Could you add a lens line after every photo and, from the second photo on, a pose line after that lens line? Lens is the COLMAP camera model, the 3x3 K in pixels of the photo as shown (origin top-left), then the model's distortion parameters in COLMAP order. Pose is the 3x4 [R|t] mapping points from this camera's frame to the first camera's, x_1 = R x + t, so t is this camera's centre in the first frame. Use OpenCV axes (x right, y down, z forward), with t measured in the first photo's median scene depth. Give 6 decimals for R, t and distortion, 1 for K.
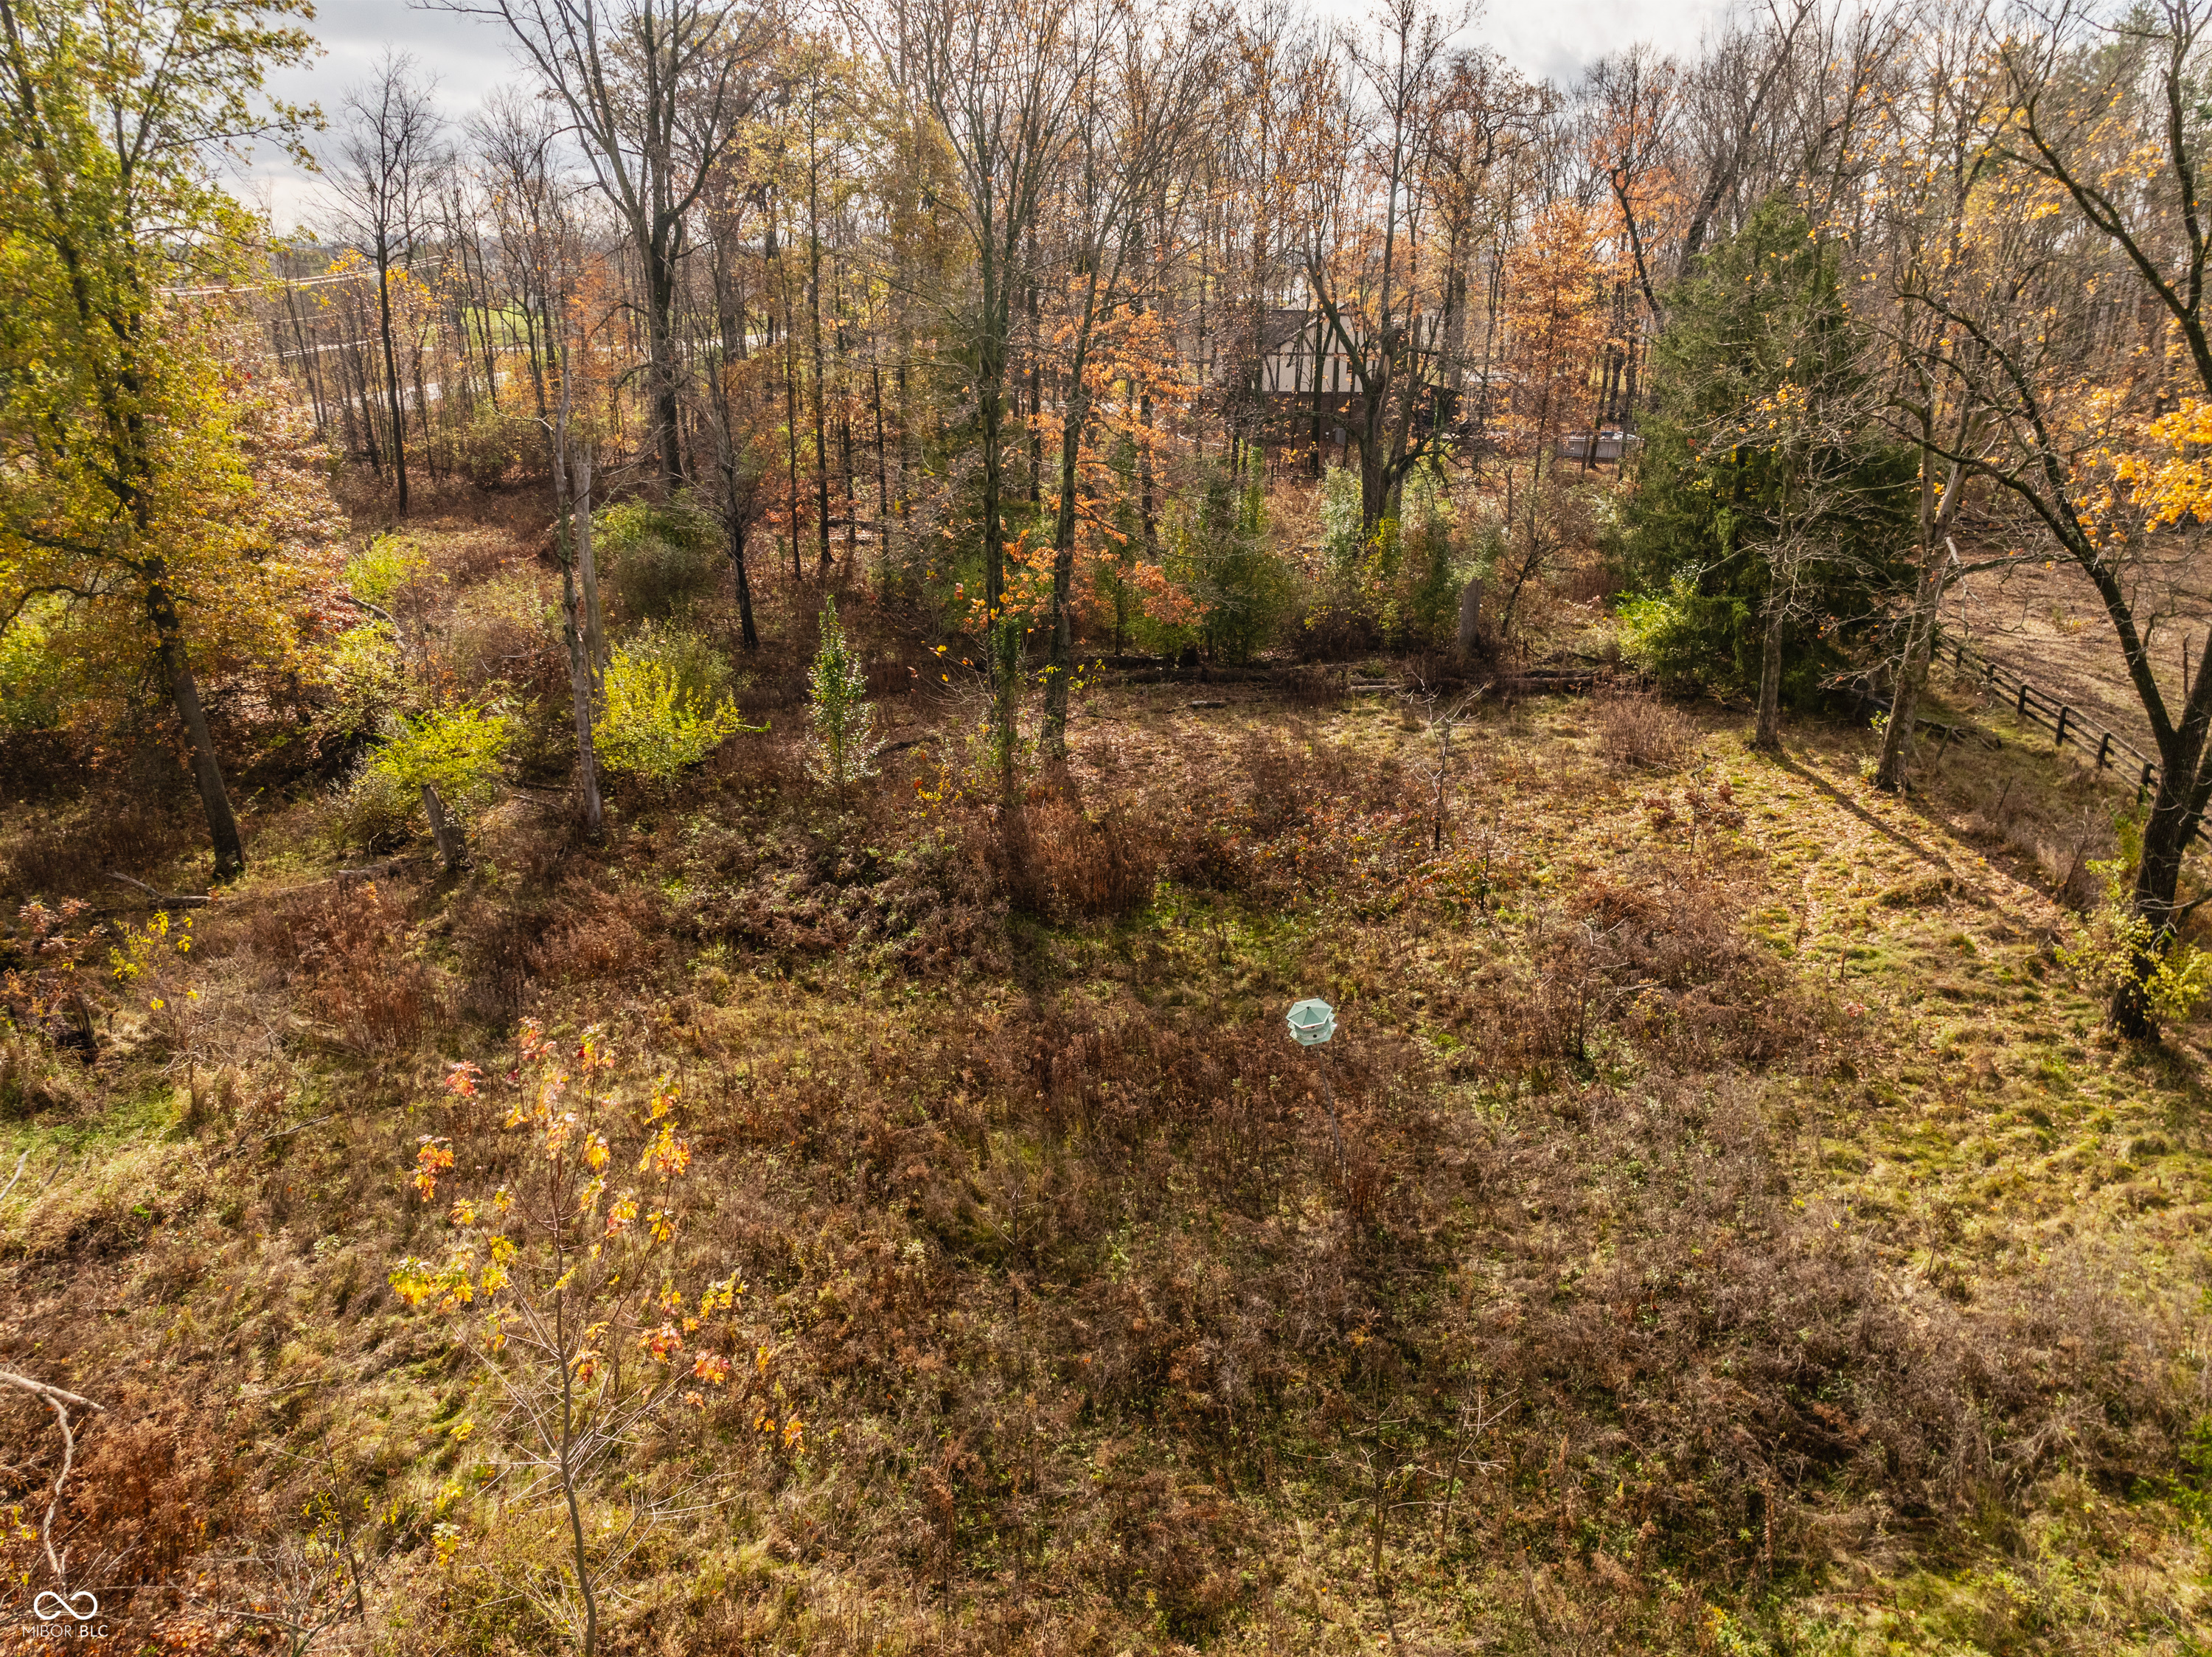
lens RADIAL K [[1532.4, 0, 1105.5], [0, 1532.4, 828.0], [0, 0, 1]] dist [0.001140, 0.000423]
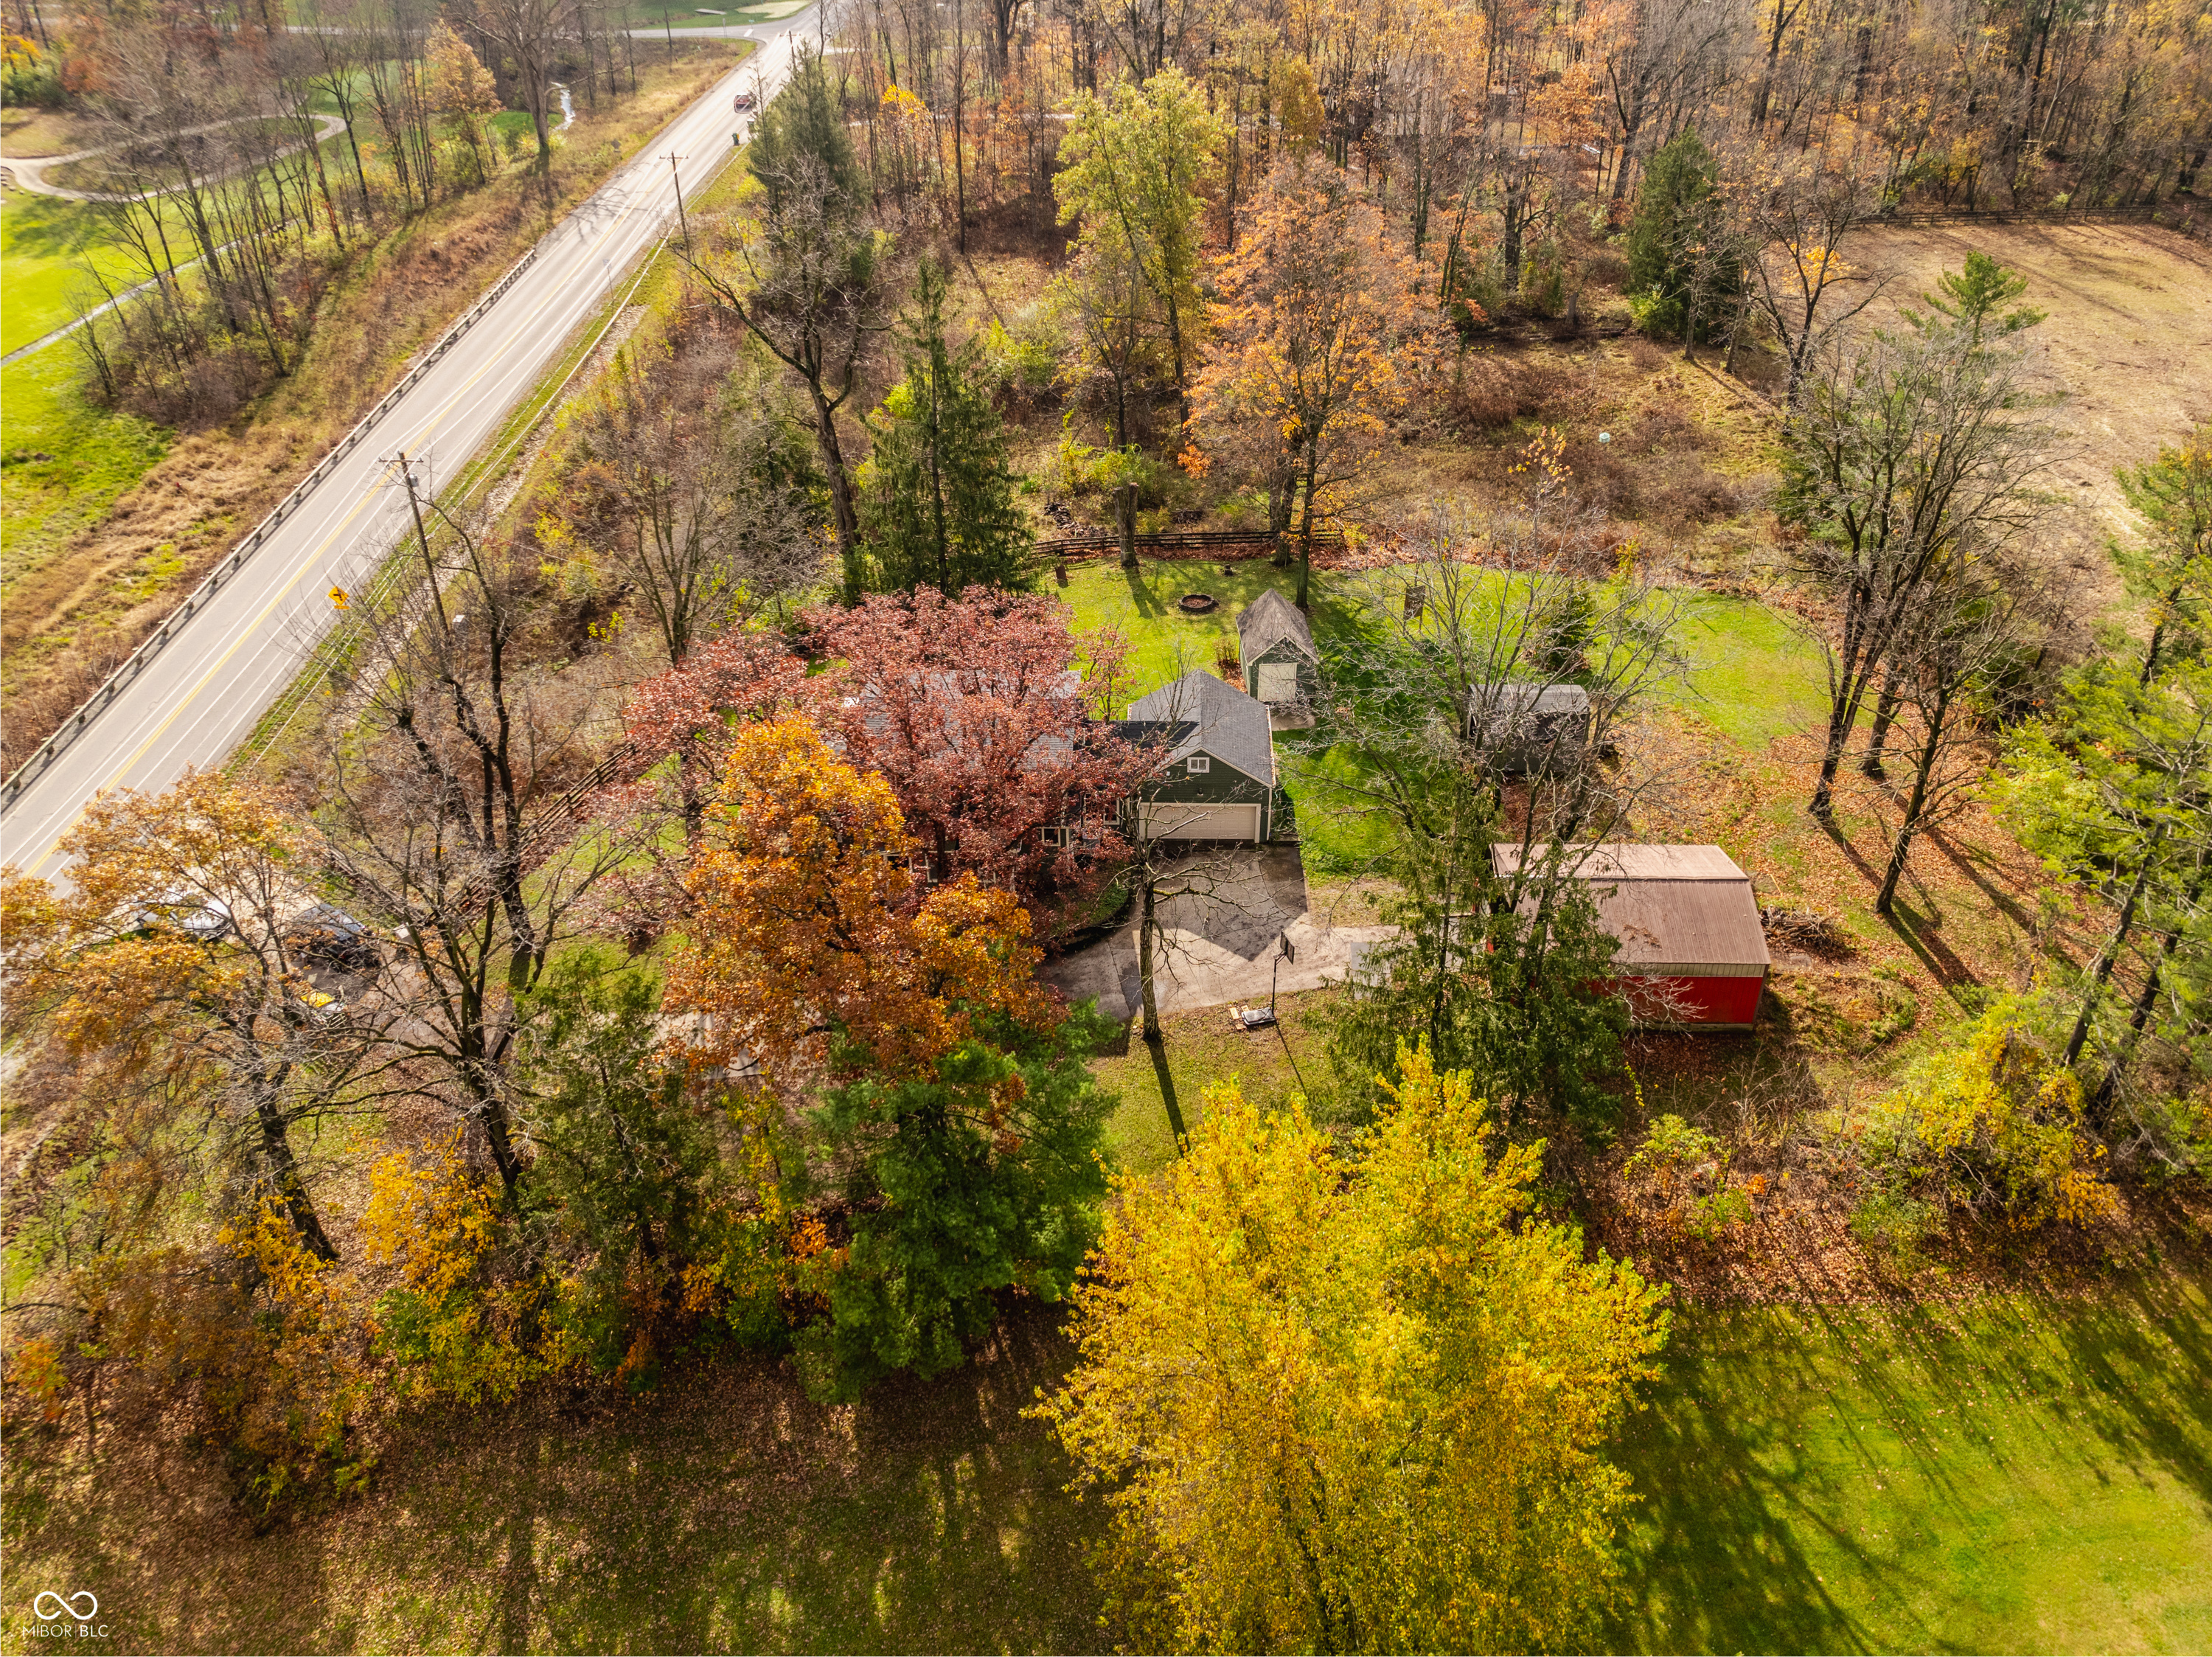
lens RADIAL K [[1532.4, 0, 1104.7], [0, 1532.4, 826.6], [0, 0, 1]] dist [0.001140, 0.000423]
pose [[0.992866, -0.076577, 0.091395, -1.118754], [0.050672, 0.964834, 0.257931, -0.003418], [-0.107933, -0.251460, 0.961831, -2.118944]]
